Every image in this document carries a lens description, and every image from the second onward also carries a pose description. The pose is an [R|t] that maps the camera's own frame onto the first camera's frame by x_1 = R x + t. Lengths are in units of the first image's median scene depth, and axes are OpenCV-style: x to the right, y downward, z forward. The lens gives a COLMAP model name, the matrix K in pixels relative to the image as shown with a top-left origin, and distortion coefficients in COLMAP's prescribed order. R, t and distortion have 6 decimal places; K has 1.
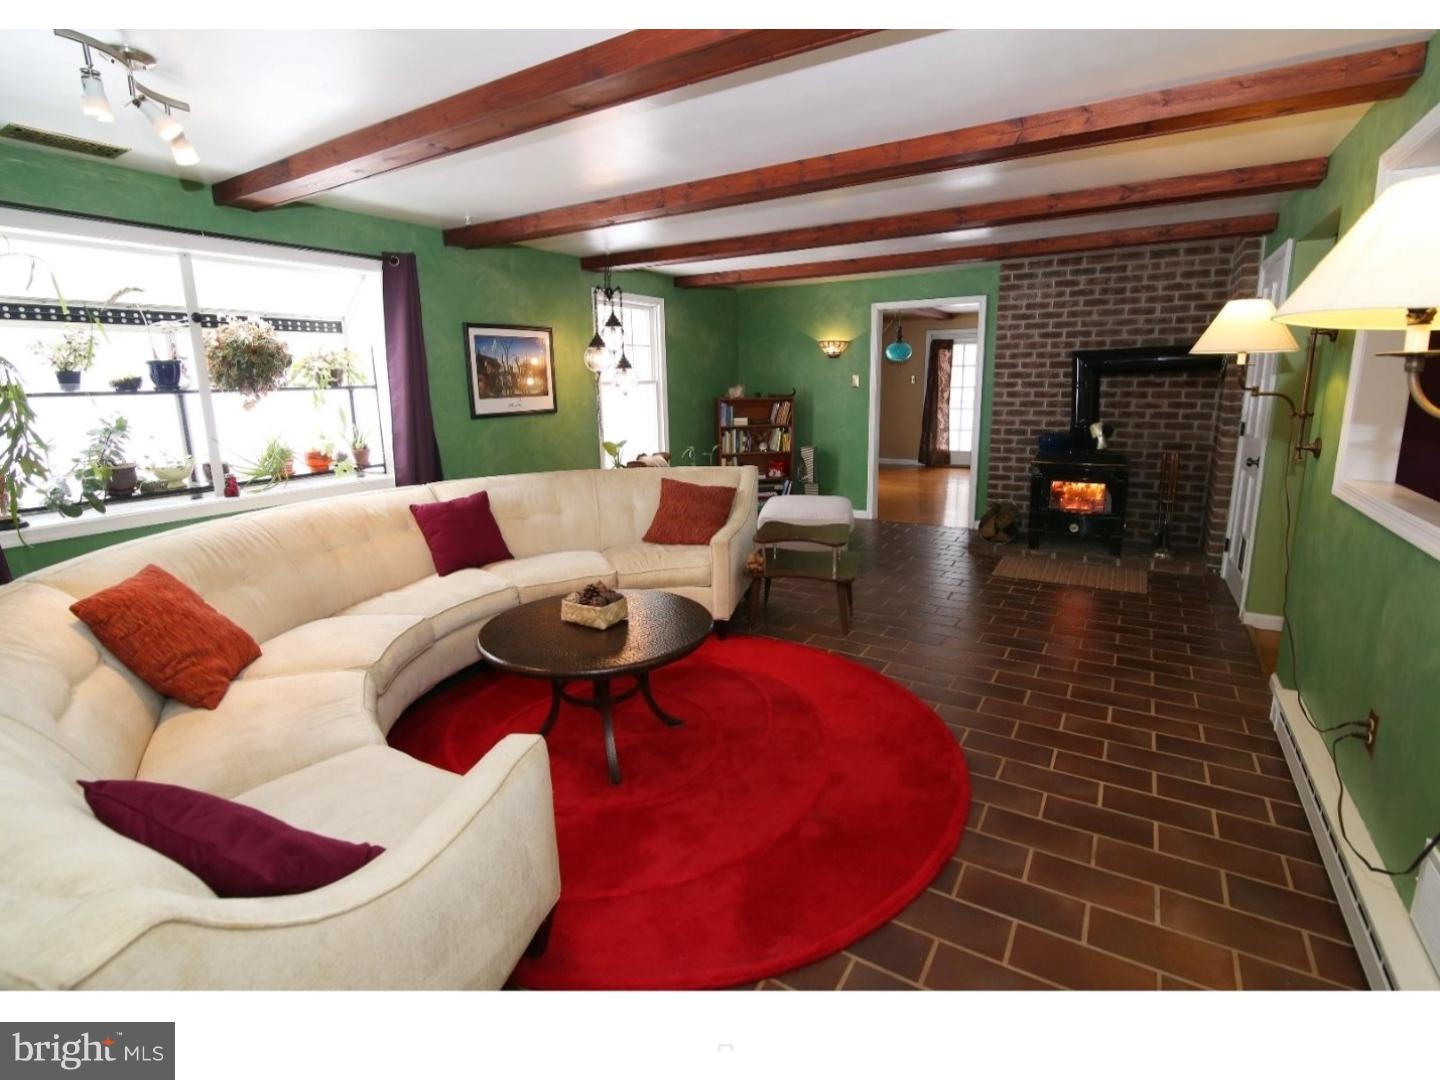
lens RADIAL K [[667.5, 0, 742.3], [0, 667.5, 504.5], [0, 0, 1]] dist [-0.022887, 0.001971]
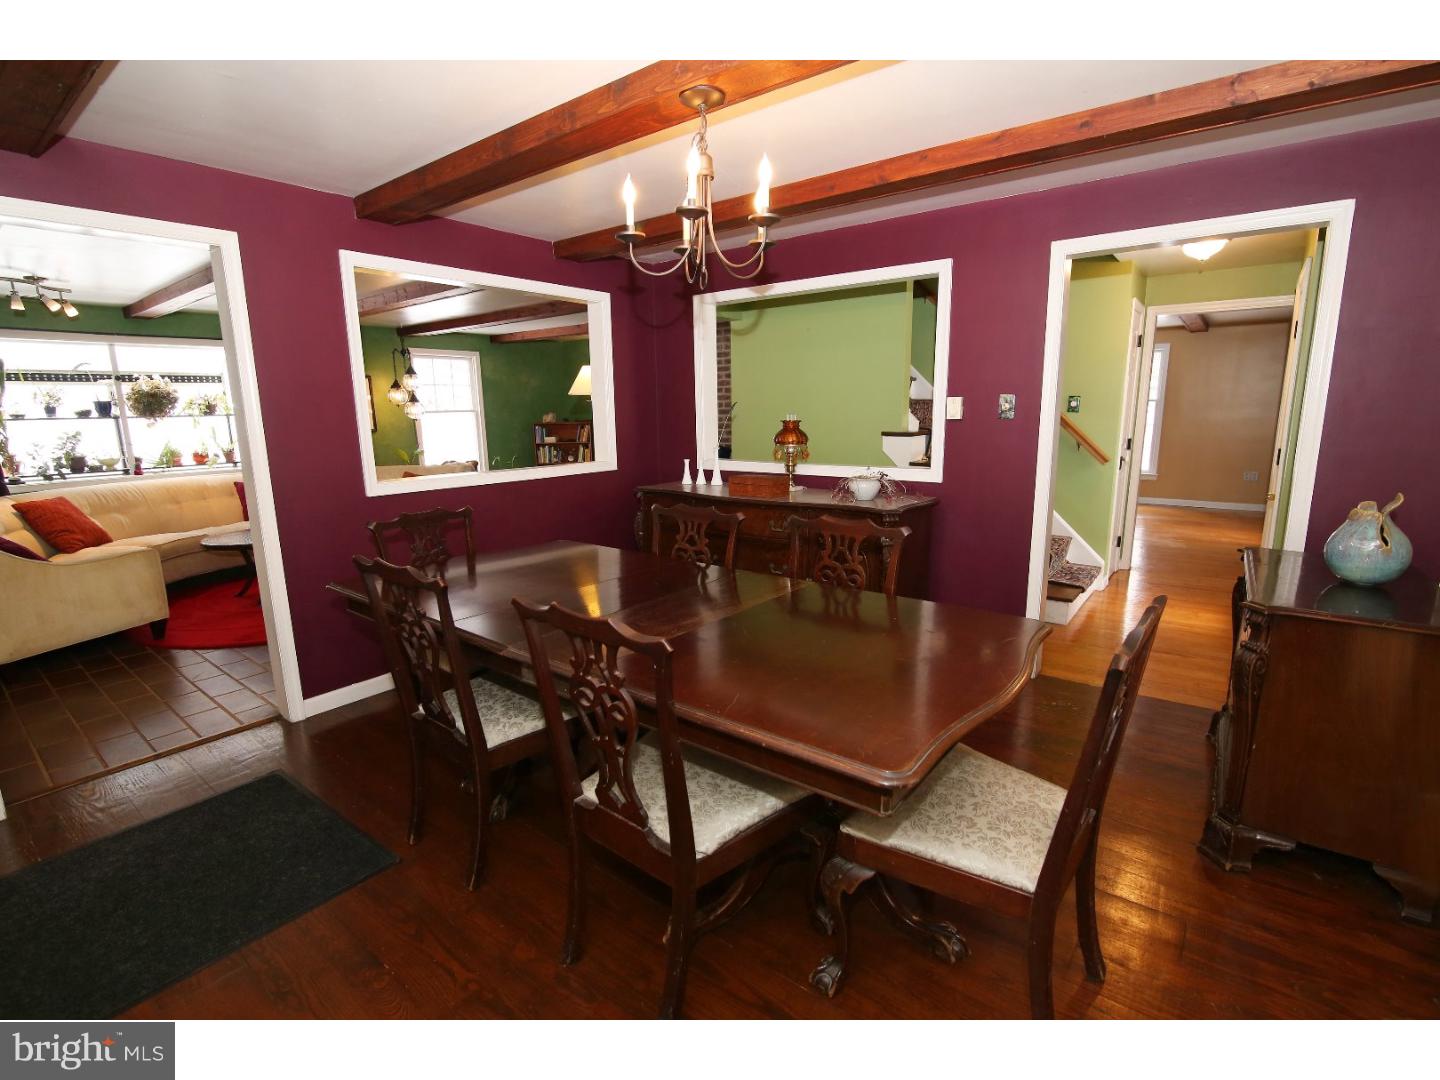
lens RADIAL K [[658.3, 0, 719.0], [0, 658.3, 537.5], [0, 0, 1]] dist [-0.018068, 0.000979]
pose [[0.992628, 0.021924, -0.119198, 1.021076], [-0.020597, 0.999712, 0.012349, 0.104057], [0.119434, -0.009803, 0.992794, -0.586326]]
